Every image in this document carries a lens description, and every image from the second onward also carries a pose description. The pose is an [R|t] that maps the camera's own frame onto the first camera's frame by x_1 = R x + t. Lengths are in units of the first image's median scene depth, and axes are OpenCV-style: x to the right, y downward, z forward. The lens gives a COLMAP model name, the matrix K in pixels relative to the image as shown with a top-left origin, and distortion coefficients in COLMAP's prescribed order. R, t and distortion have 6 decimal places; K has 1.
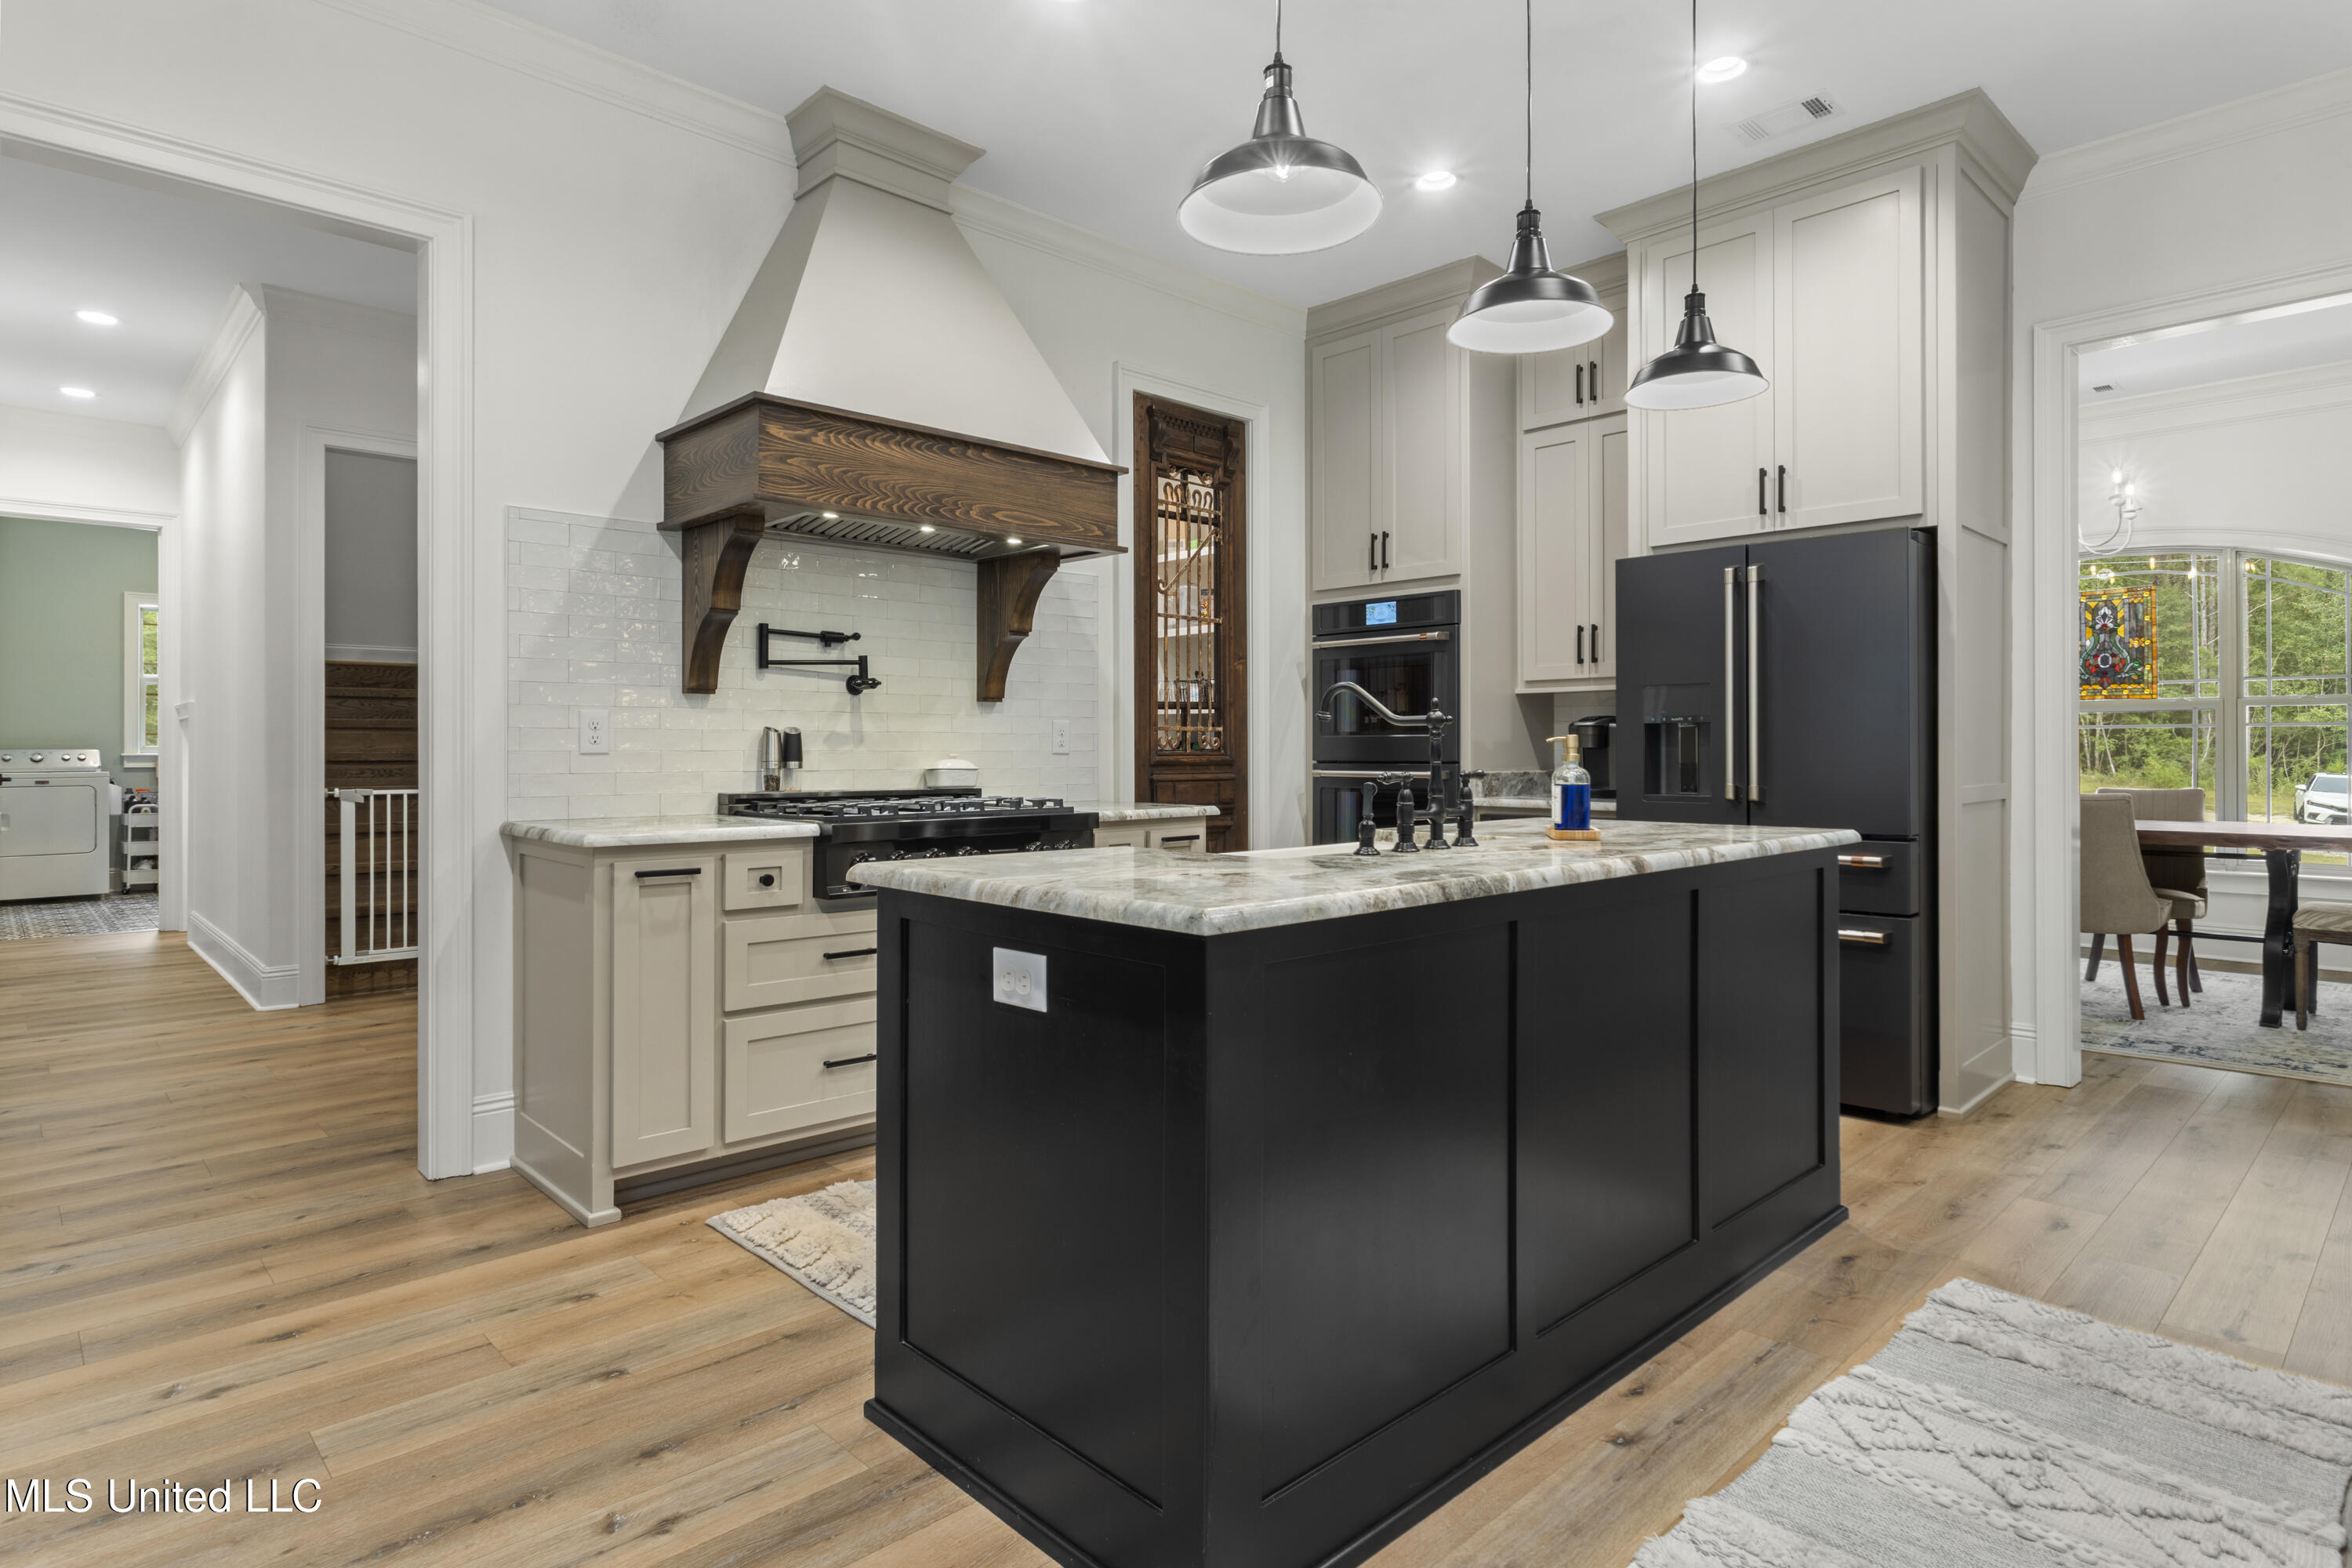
lens RADIAL K [[1255.1, 0, 1172.8], [0, 1255.1, 755.2], [0, 0, 1]] dist [-0.005532, 0.004085]
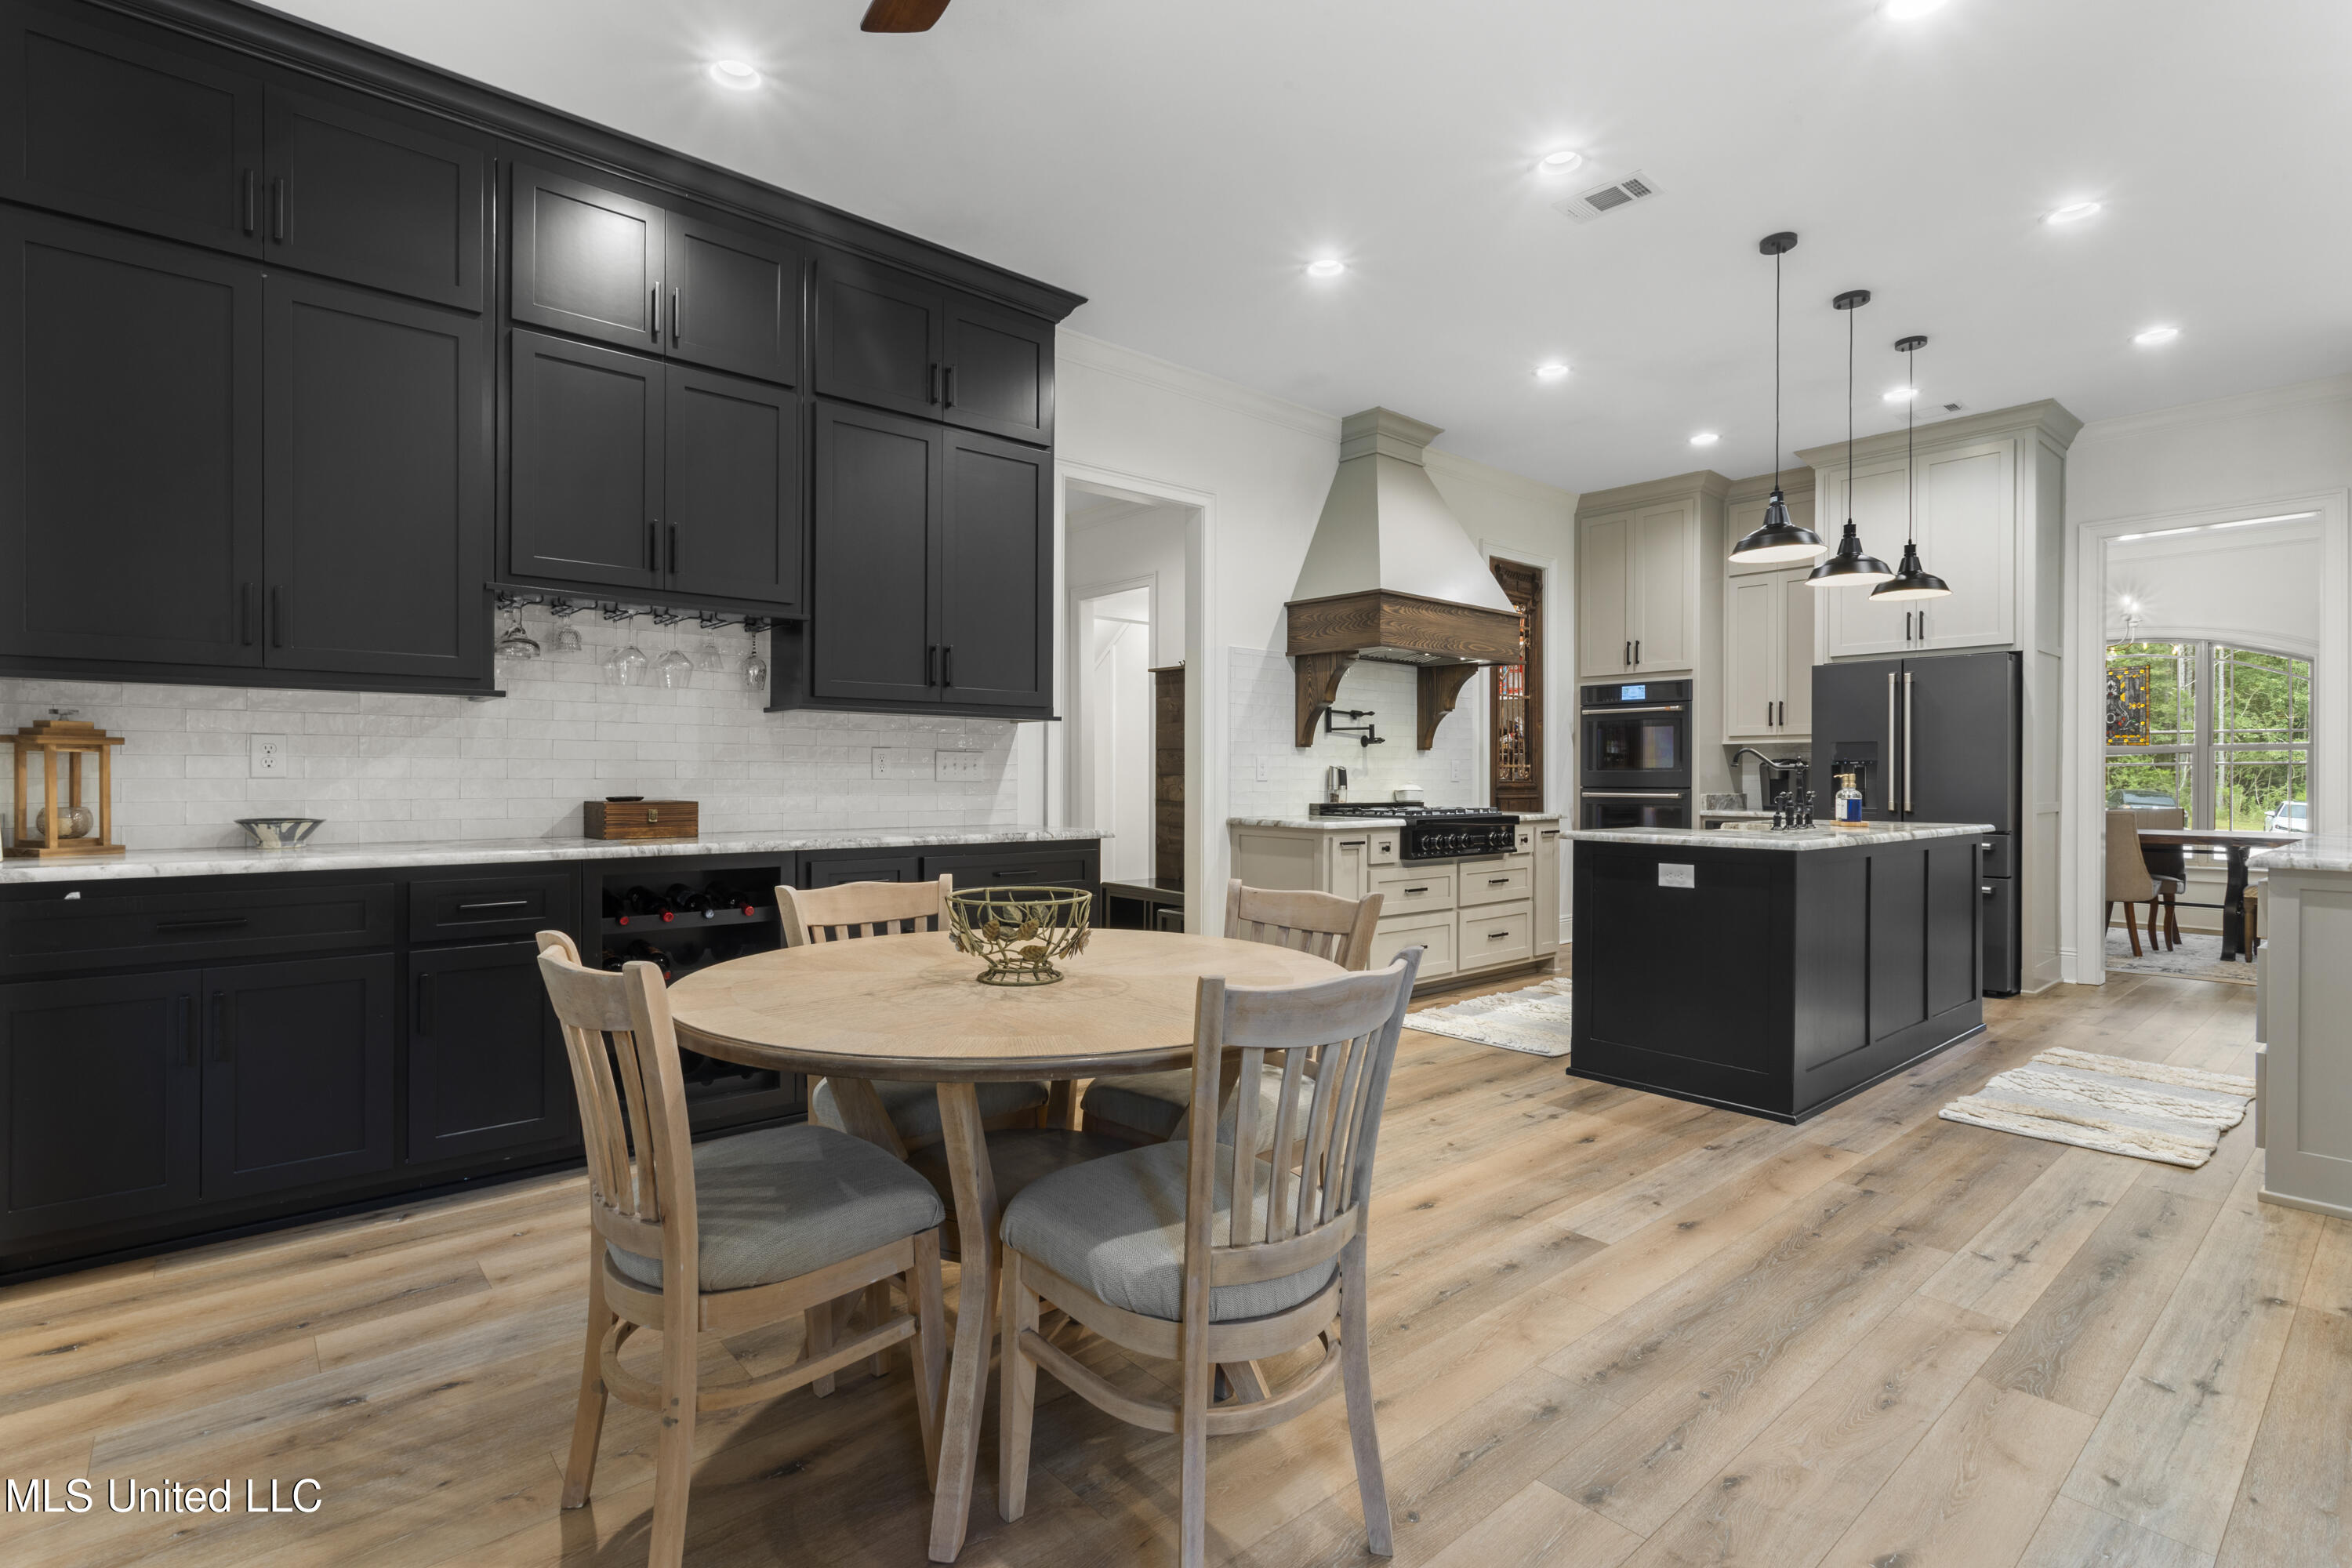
lens RADIAL K [[1108.2, 0, 1171.2], [0, 1108.2, 785.1], [0, 0, 1]] dist [0.001844, 0.000129]
pose [[0.998767, 0.004918, -0.049393, -0.431751], [-0.004714, 0.999980, 0.004246, -0.000847], [0.049413, -0.004008, 0.998770, -0.518587]]
